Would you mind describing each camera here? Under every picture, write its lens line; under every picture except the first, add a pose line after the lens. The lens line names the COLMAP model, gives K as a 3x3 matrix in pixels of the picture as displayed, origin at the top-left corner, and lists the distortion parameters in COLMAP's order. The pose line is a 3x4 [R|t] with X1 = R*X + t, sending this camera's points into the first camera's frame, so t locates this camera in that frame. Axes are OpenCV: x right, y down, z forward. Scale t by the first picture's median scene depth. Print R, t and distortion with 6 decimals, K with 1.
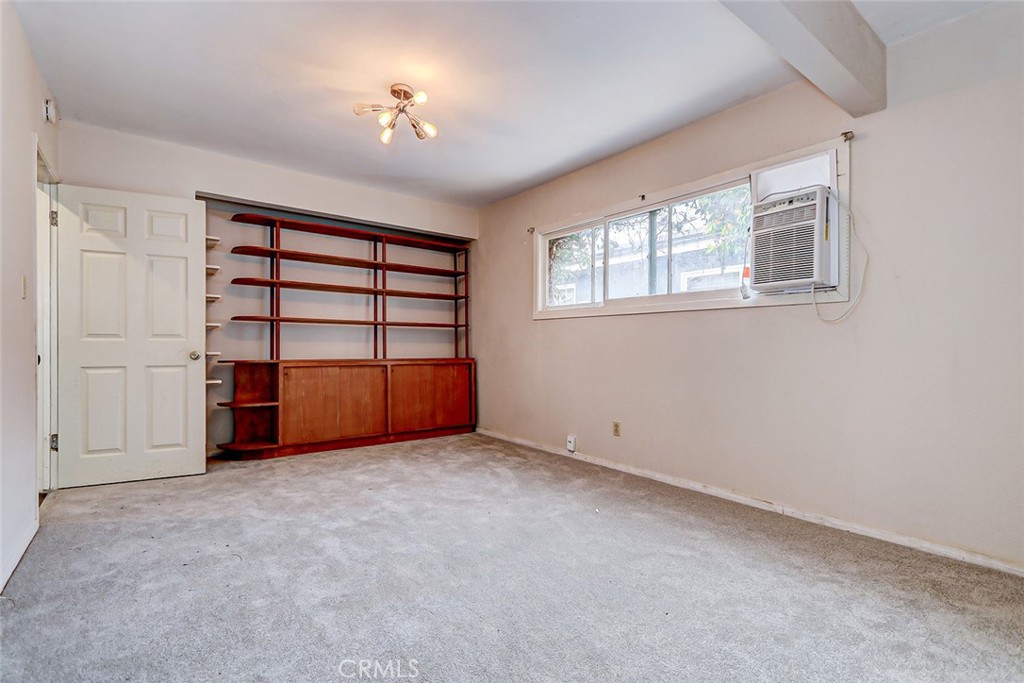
lens RADIAL K [[467.4, 0, 512.0], [0, 467.4, 341.5], [0, 0, 1]] dist [0.000982, 0.000283]
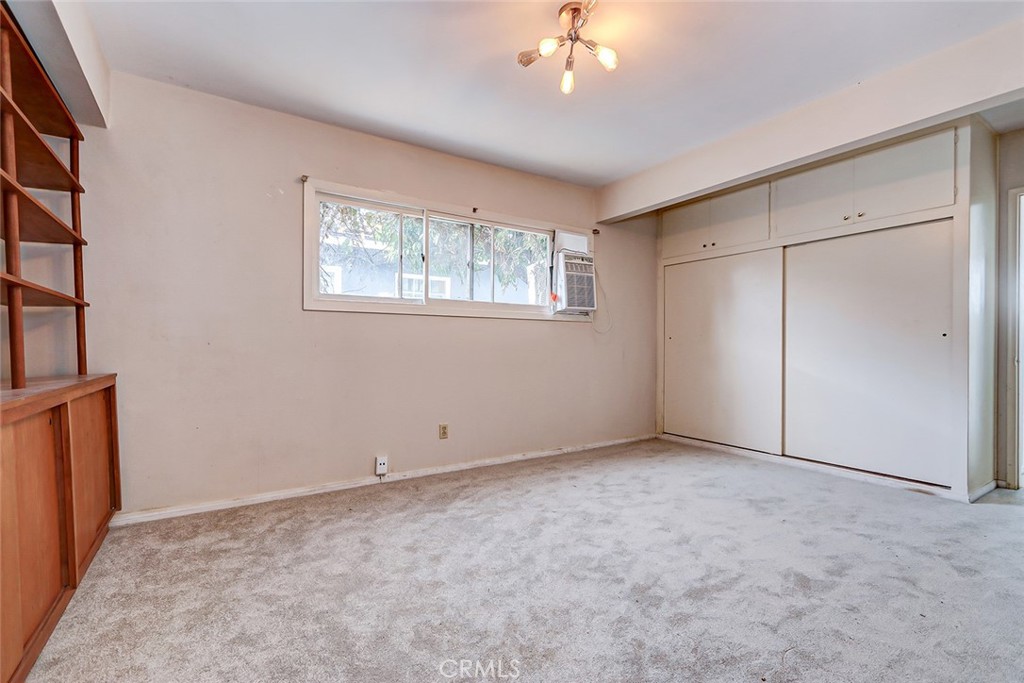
lens RADIAL K [[467.4, 0, 512.0], [0, 467.4, 341.5], [0, 0, 1]] dist [0.000982, 0.000283]
pose [[0.086809, 0.009754, 0.996177, -0.779524], [-0.007304, 0.999931, -0.009154, 0.006042], [-0.996198, -0.006482, 0.086875, 0.806076]]
